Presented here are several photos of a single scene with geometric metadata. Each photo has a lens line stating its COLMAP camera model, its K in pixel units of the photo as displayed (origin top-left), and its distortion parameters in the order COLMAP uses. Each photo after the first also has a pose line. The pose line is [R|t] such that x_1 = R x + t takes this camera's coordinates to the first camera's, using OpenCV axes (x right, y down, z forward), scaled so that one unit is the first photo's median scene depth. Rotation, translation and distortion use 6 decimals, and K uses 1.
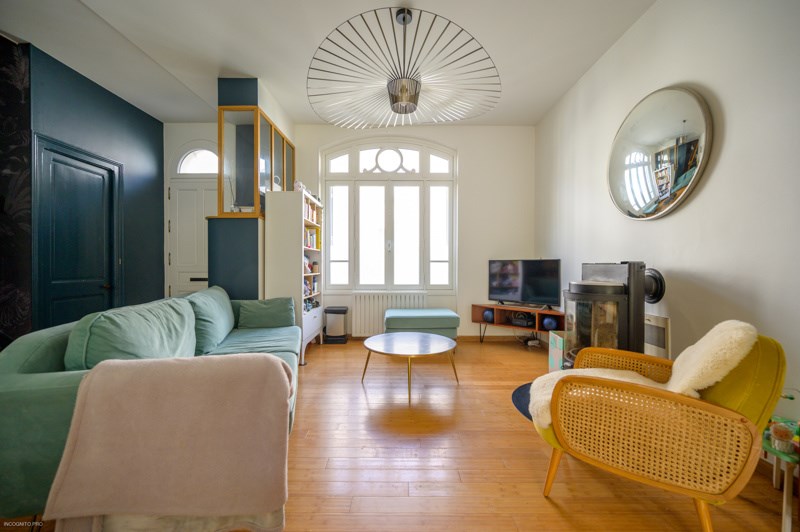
lens RADIAL K [[314.8, 0, 389.6], [0, 314.8, 265.0], [0, 0, 1]] dist [-0.001042, -0.000111]
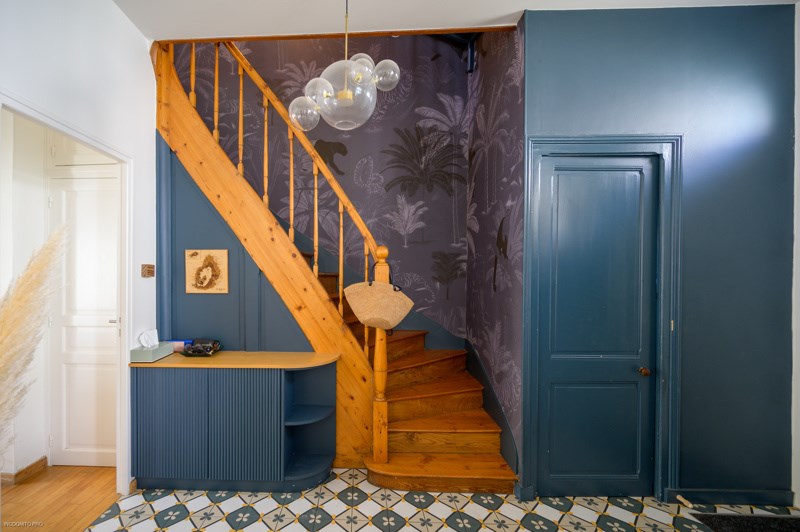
lens RADIAL K [[314.8, 0, 389.6], [0, 314.8, 265.0], [0, 0, 1]] dist [-0.001042, -0.000111]
pose [[-0.003818, 0.004177, -0.999984, -0.300885], [-0.008278, 0.999957, 0.004208, -0.098310], [0.999958, 0.008294, -0.003783, 0.478779]]
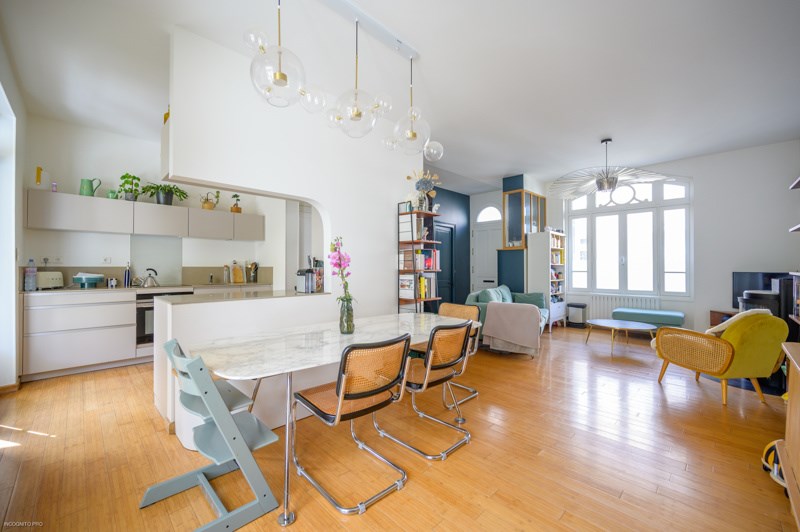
lens RADIAL K [[314.8, 0, 389.6], [0, 314.8, 265.0], [0, 0, 1]] dist [-0.001042, -0.000111]
pose [[0.716571, -0.005718, -0.697491, 0.236845], [-0.002177, 0.999943, -0.010433, -0.027101], [0.697511, 0.008994, 0.716518, -0.674795]]
